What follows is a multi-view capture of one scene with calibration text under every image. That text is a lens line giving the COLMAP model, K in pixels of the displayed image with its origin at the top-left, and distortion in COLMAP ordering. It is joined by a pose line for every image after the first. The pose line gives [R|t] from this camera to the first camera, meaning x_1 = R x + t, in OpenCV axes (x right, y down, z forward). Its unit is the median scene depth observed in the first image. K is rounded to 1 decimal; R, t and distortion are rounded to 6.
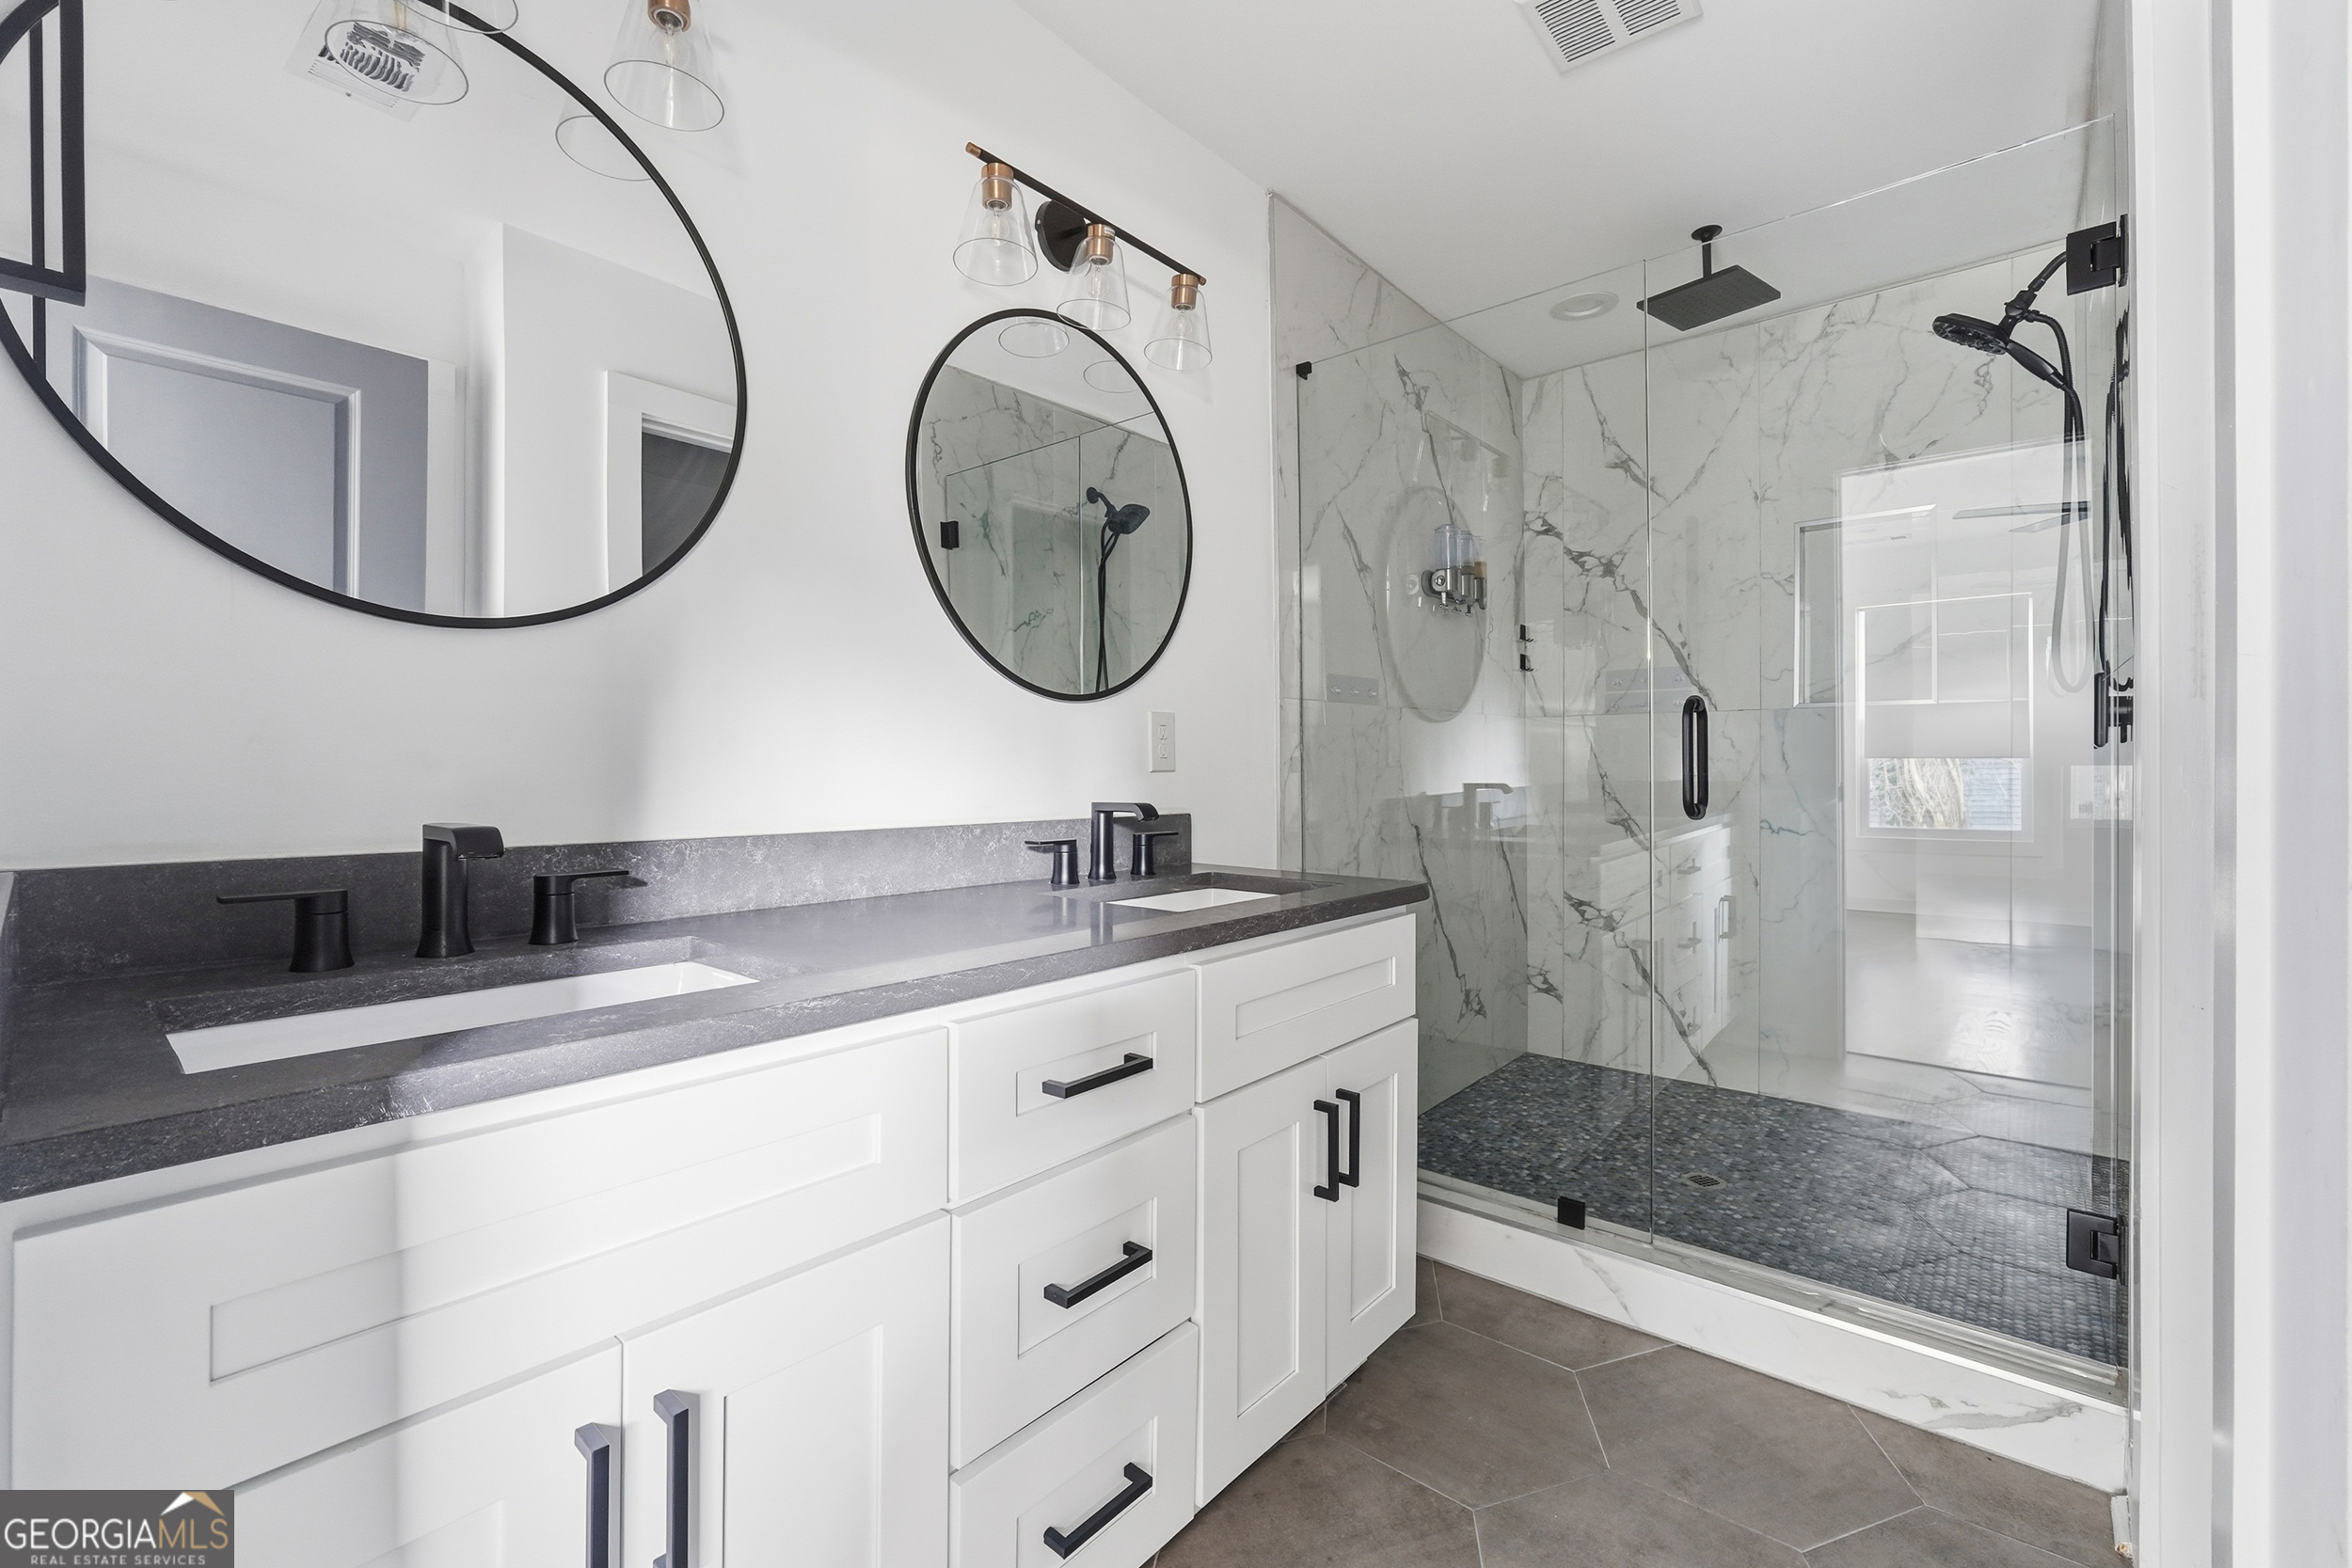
lens RADIAL K [[1003.8, 0, 1178.8], [0, 1003.8, 777.7], [0, 0, 1]] dist [-0.010723, 0.000747]
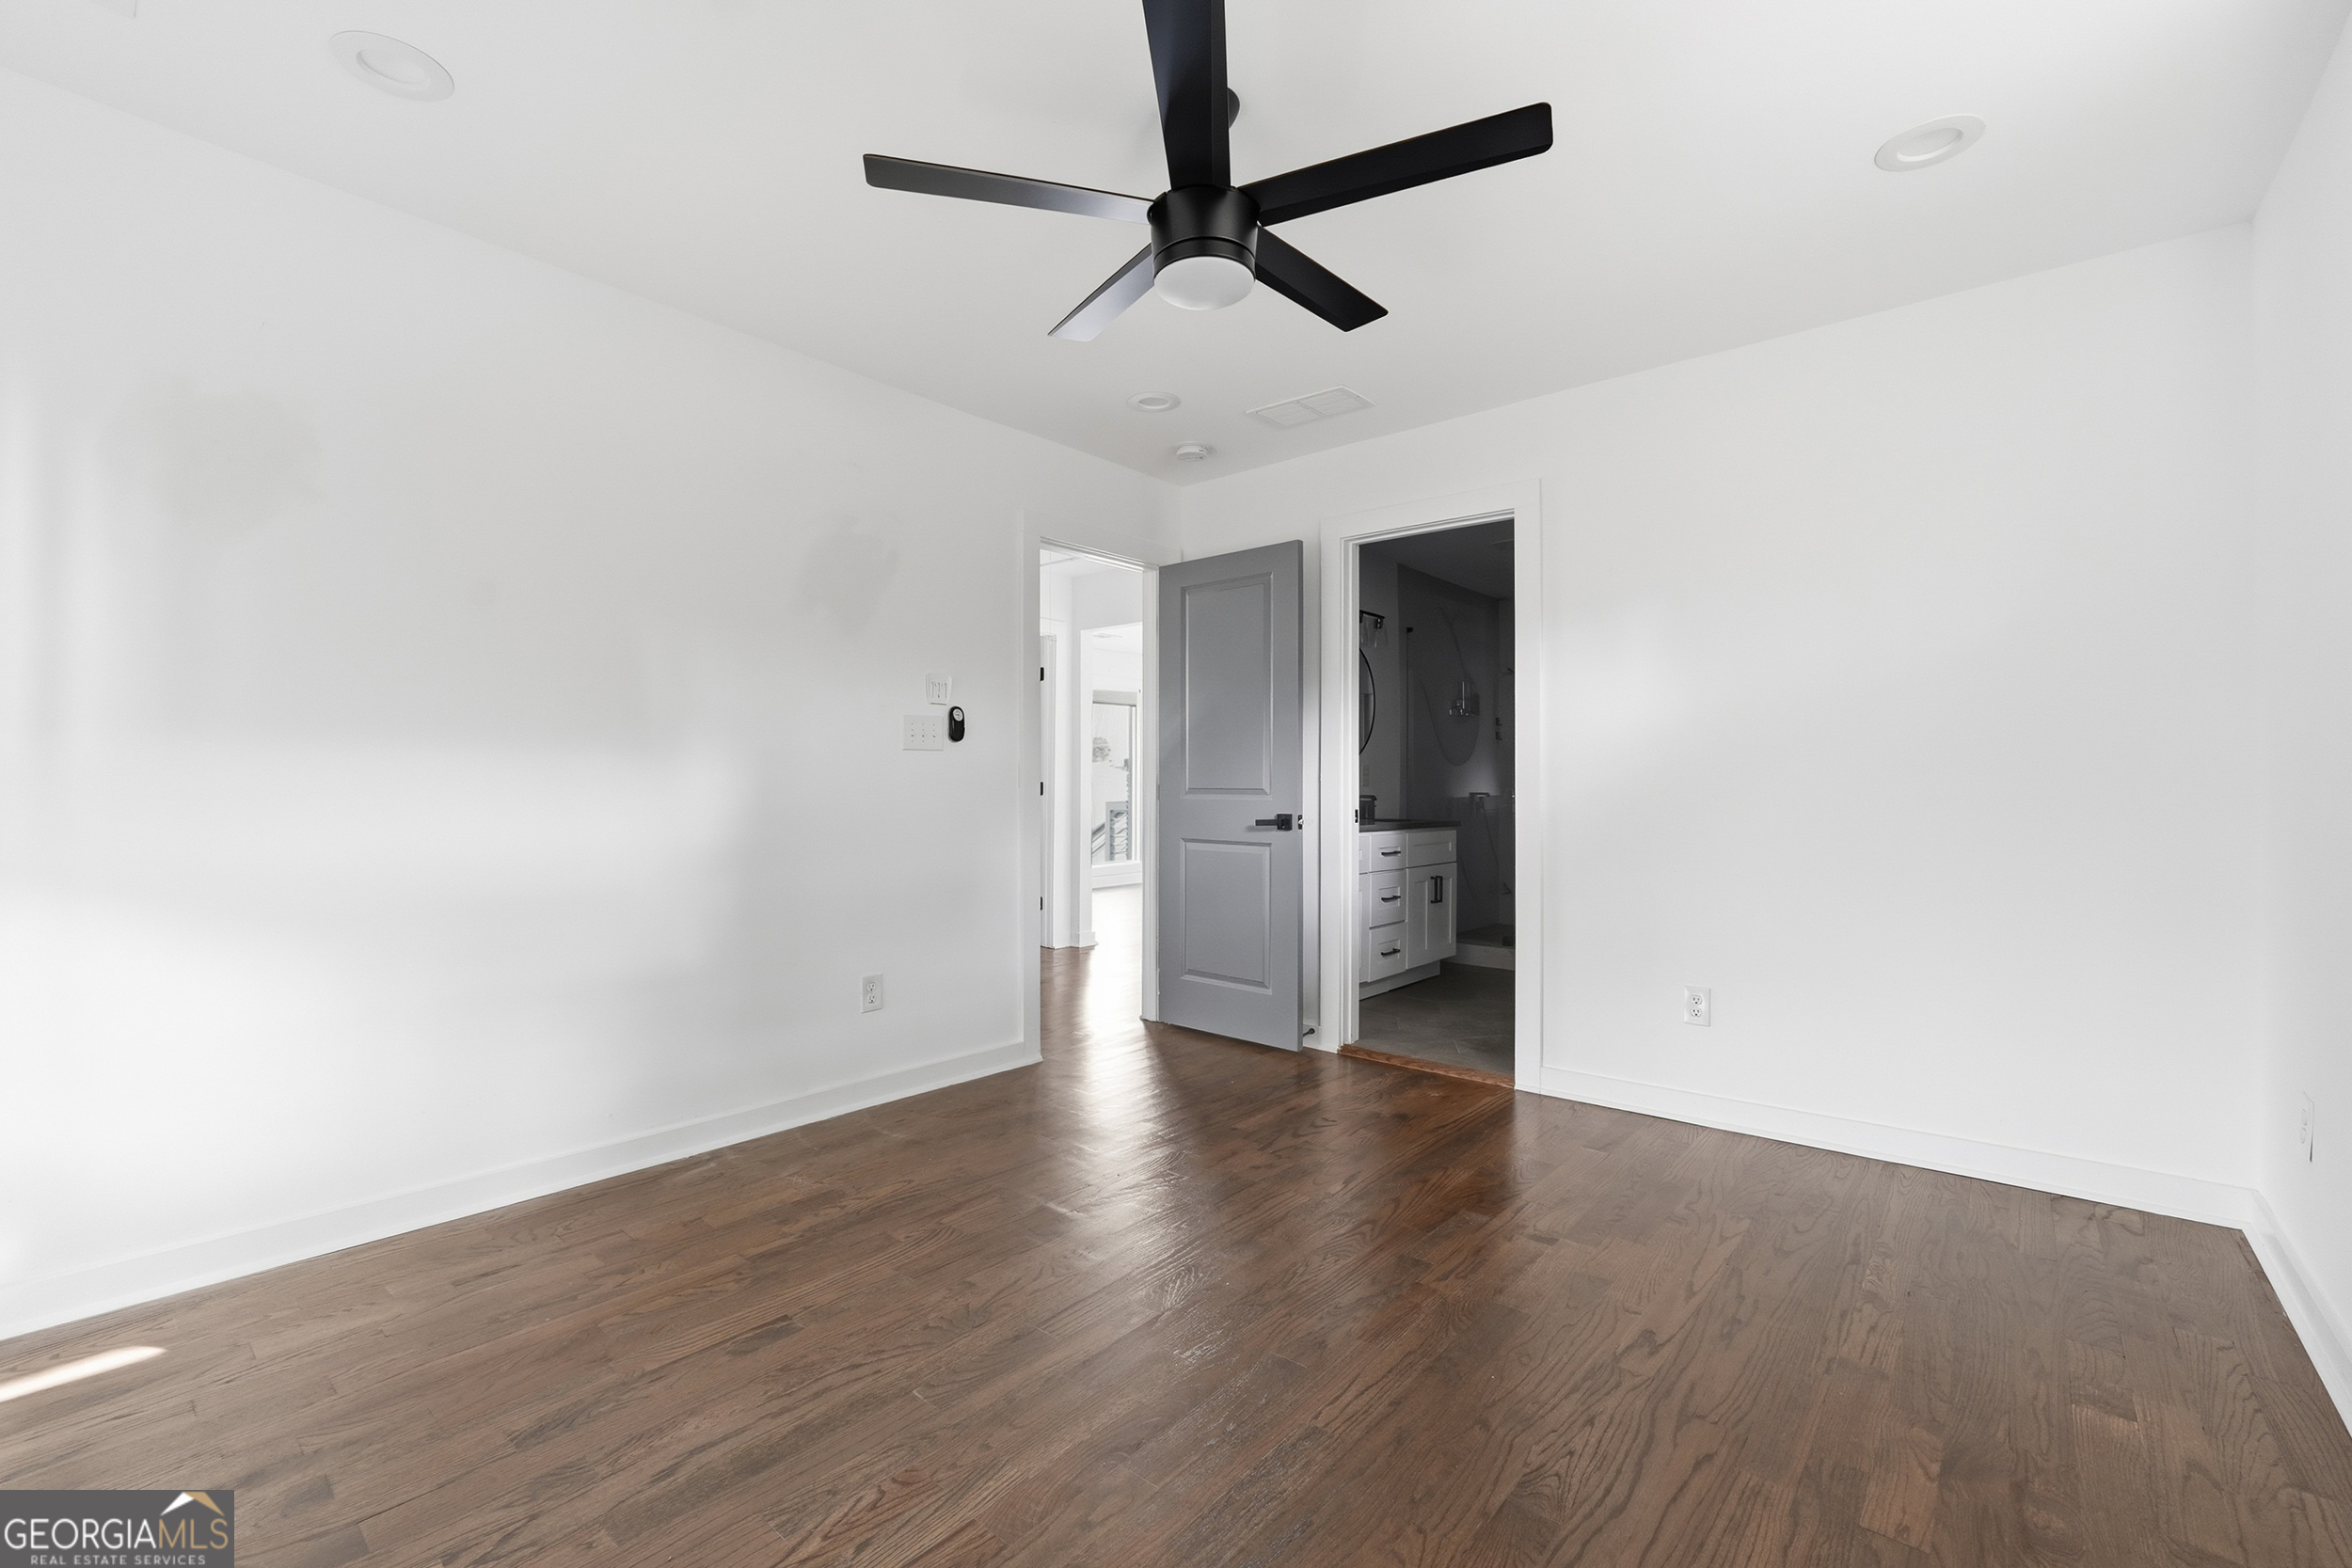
lens RADIAL K [[1003.8, 0, 1173.6], [0, 1003.8, 777.5], [0, 0, 1]] dist [-0.010723, 0.000747]
pose [[0.999937, 0.010442, -0.004128, -0.686253], [-0.010483, 0.999895, -0.010017, 0.004486], [0.004023, 0.010060, 0.999941, -2.313685]]
